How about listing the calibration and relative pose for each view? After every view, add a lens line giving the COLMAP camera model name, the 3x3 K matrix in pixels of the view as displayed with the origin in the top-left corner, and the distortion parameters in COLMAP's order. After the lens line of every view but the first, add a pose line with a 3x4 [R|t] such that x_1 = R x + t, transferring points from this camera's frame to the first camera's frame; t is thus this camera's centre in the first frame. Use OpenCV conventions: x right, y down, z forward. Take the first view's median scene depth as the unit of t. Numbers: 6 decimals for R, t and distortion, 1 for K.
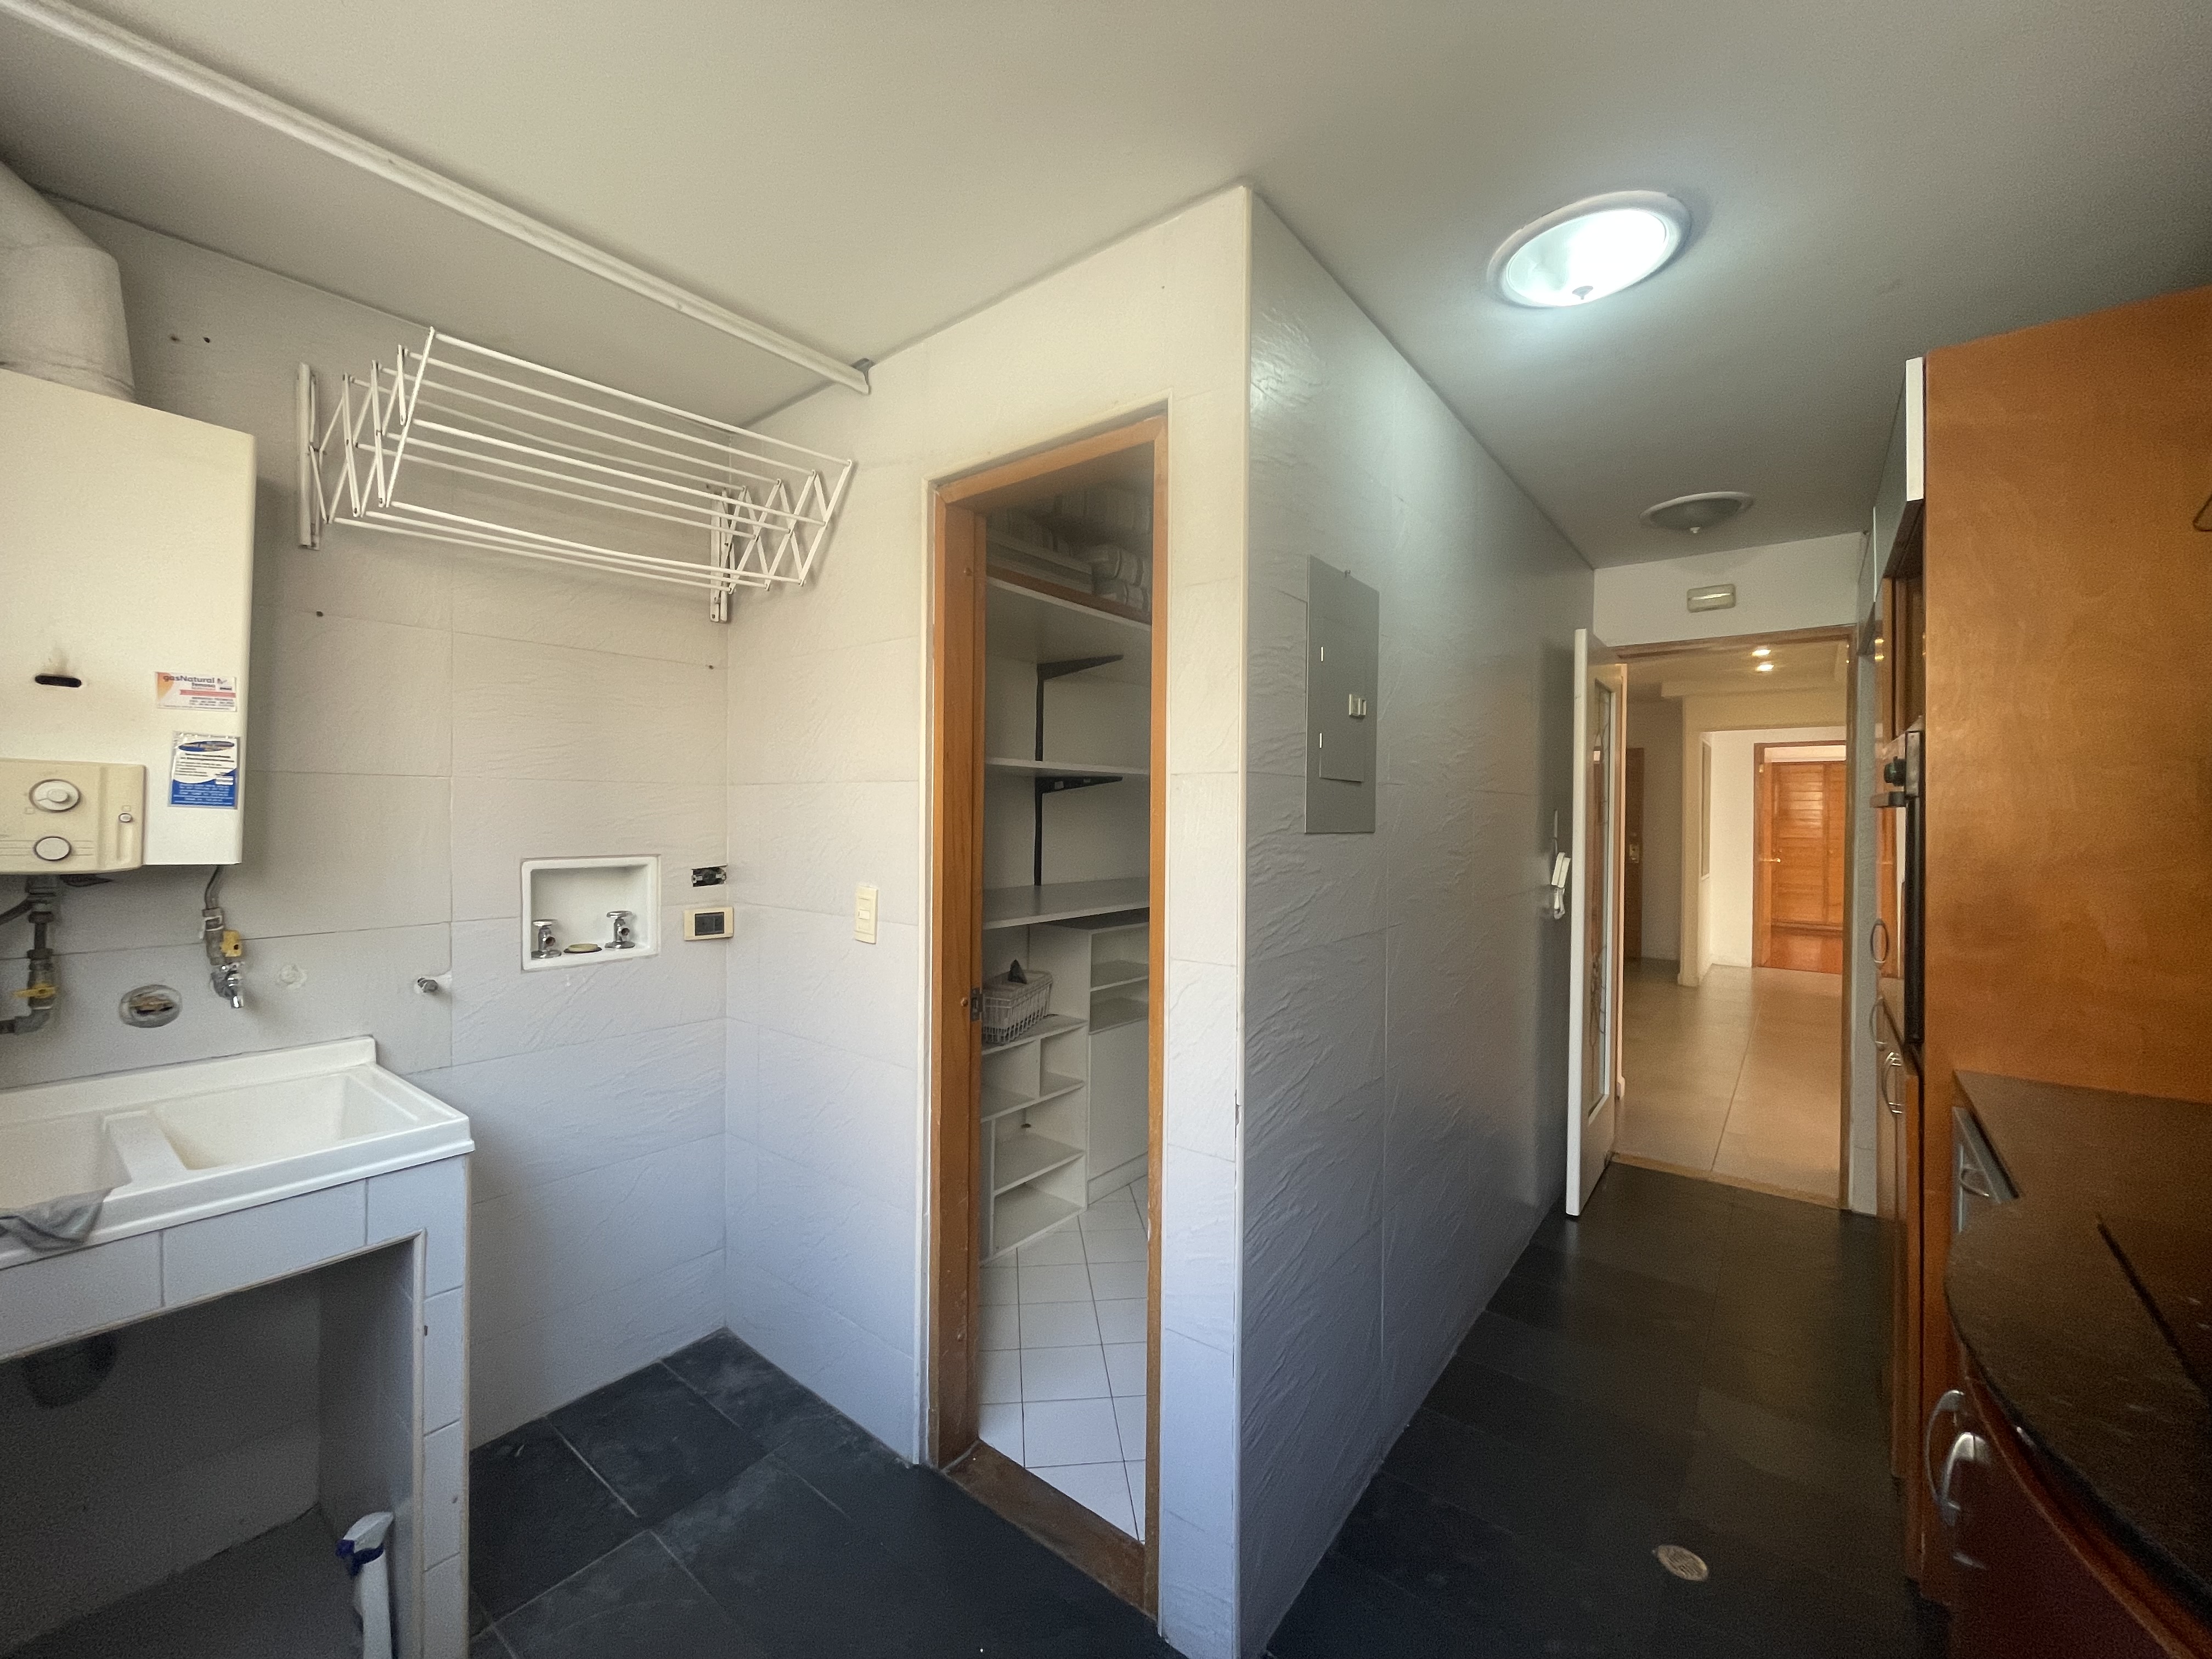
lens RADIAL K [[902.0, 0, 1101.9], [0, 902.0, 817.9], [0, 0, 1]] dist [0.000338, 0.000171]
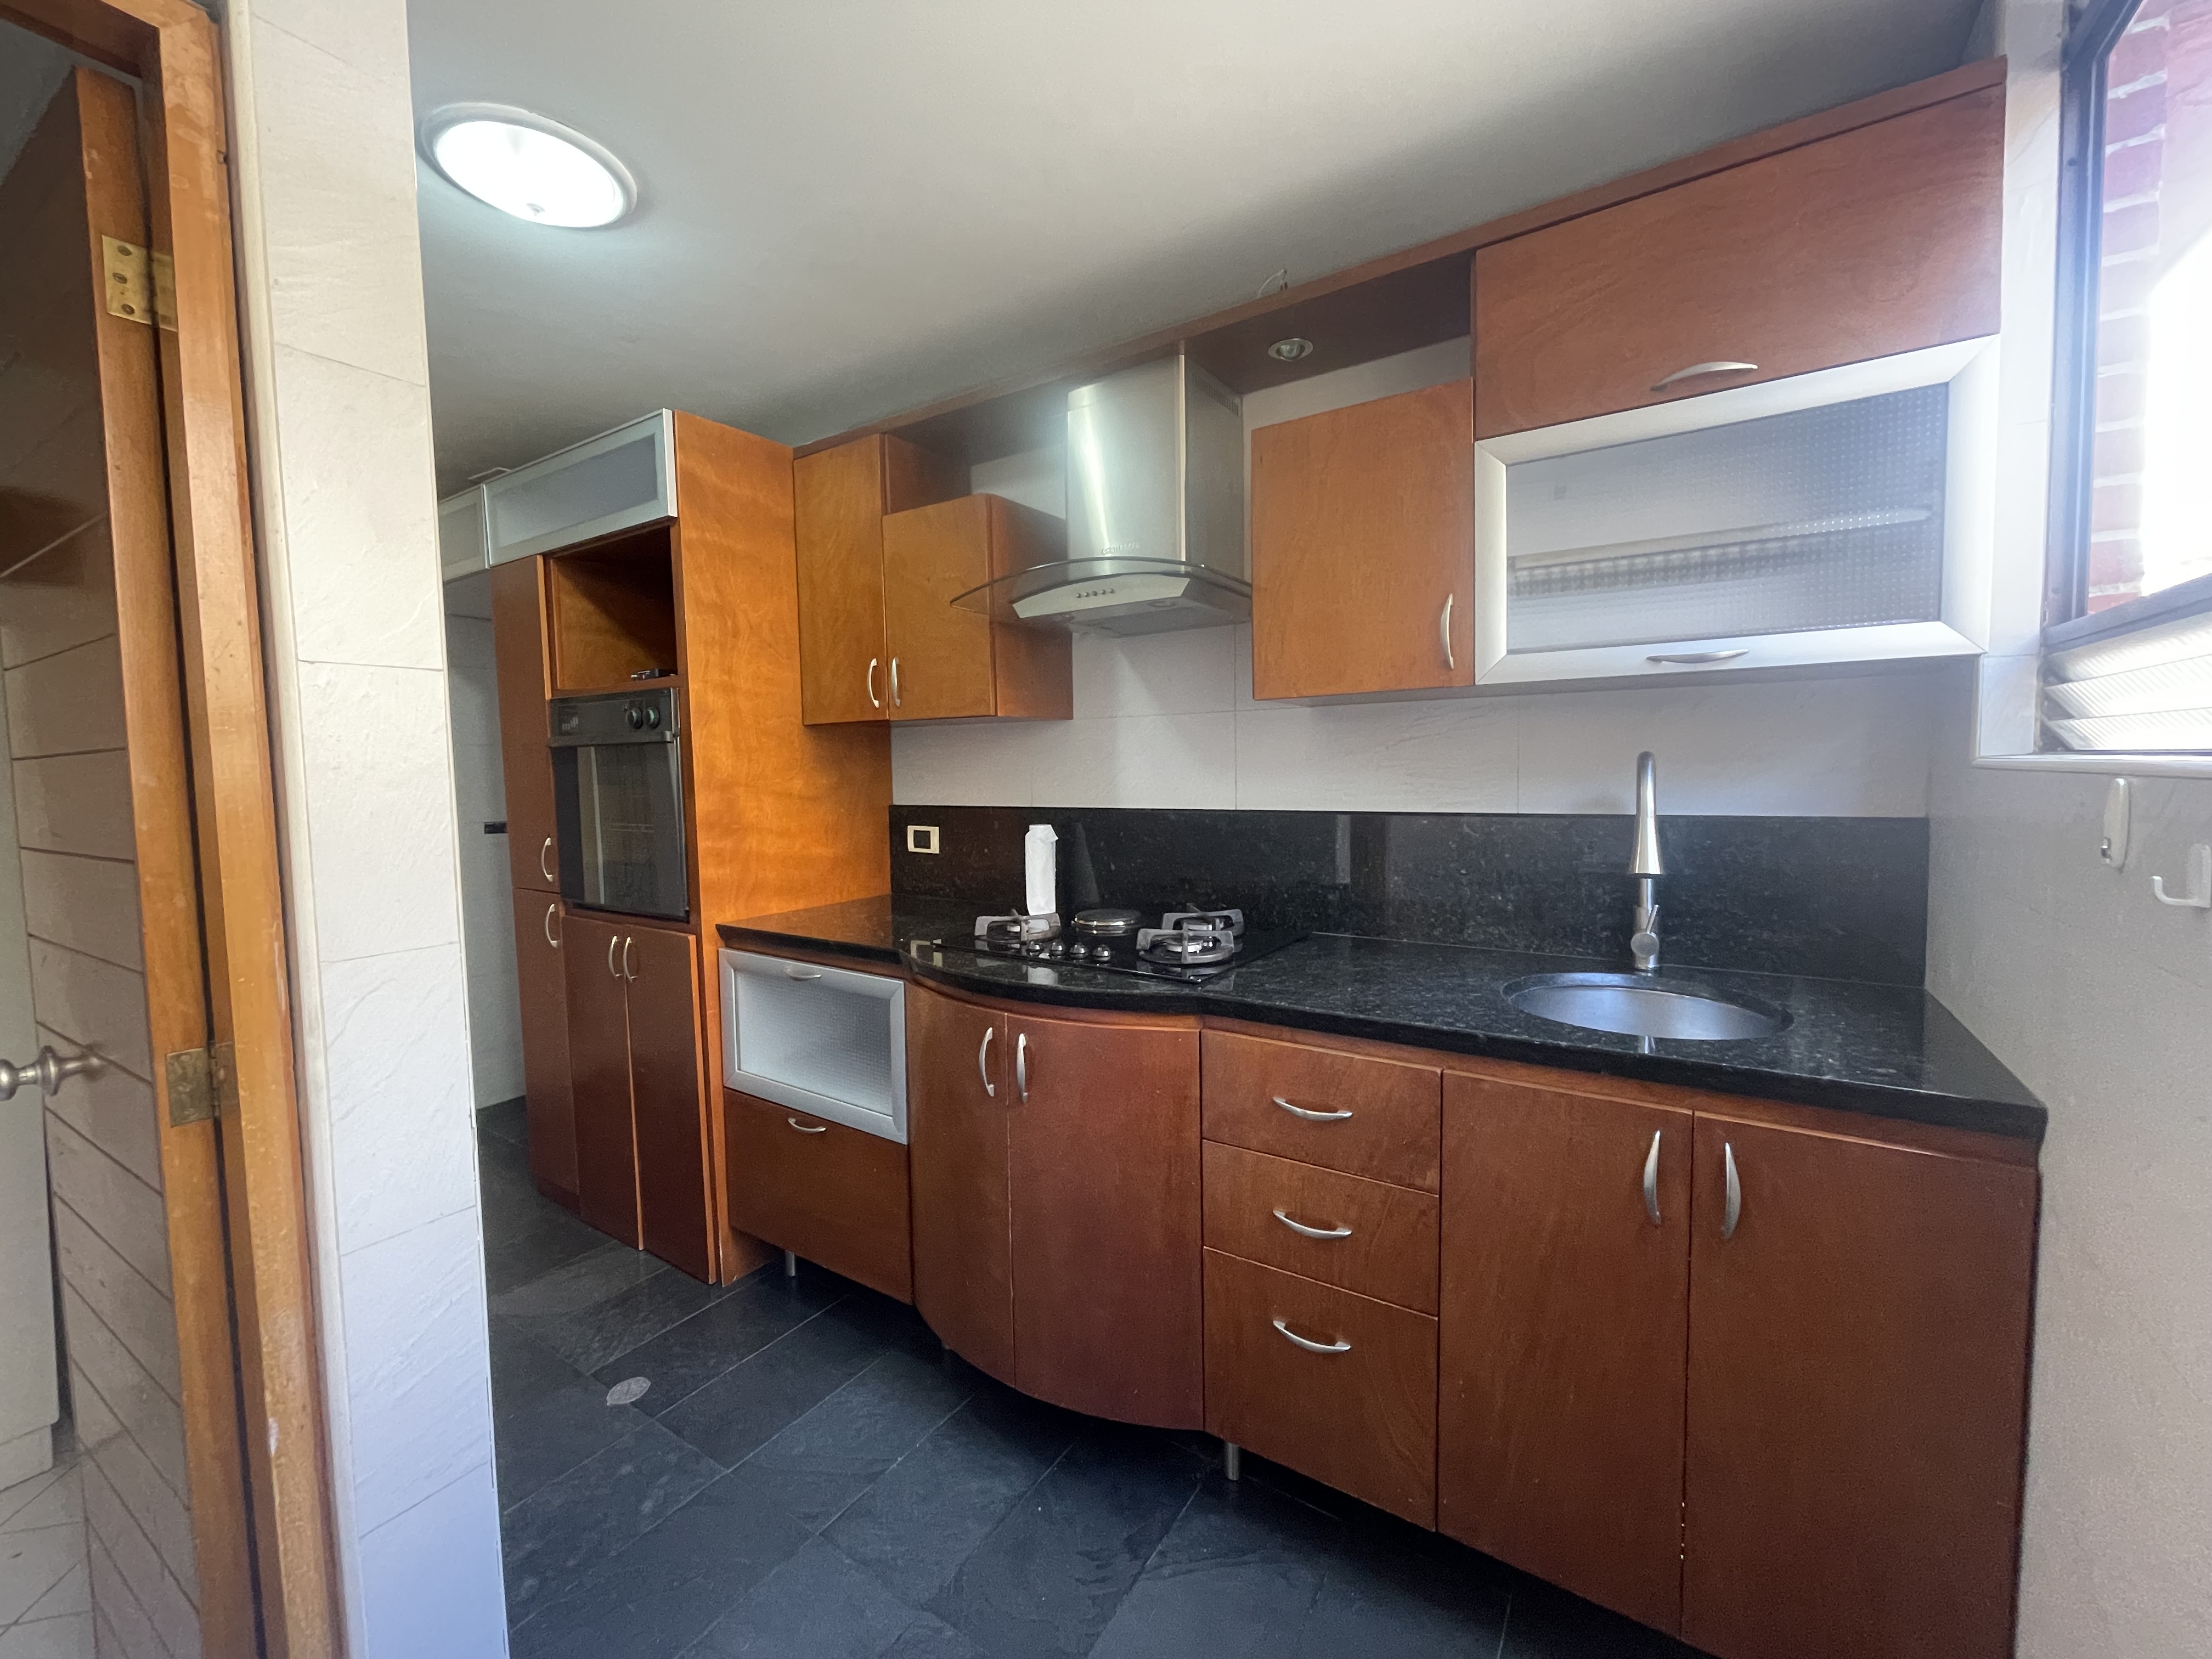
lens RADIAL K [[902.0, 0, 1101.9], [0, 902.0, 817.9], [0, 0, 1]] dist [0.000338, 0.000171]
pose [[-0.114053, -0.057447, 0.991812, -0.563064], [0.021455, 0.997952, 0.060270, 0.031505], [-0.993243, 0.028153, -0.112587, 0.532972]]
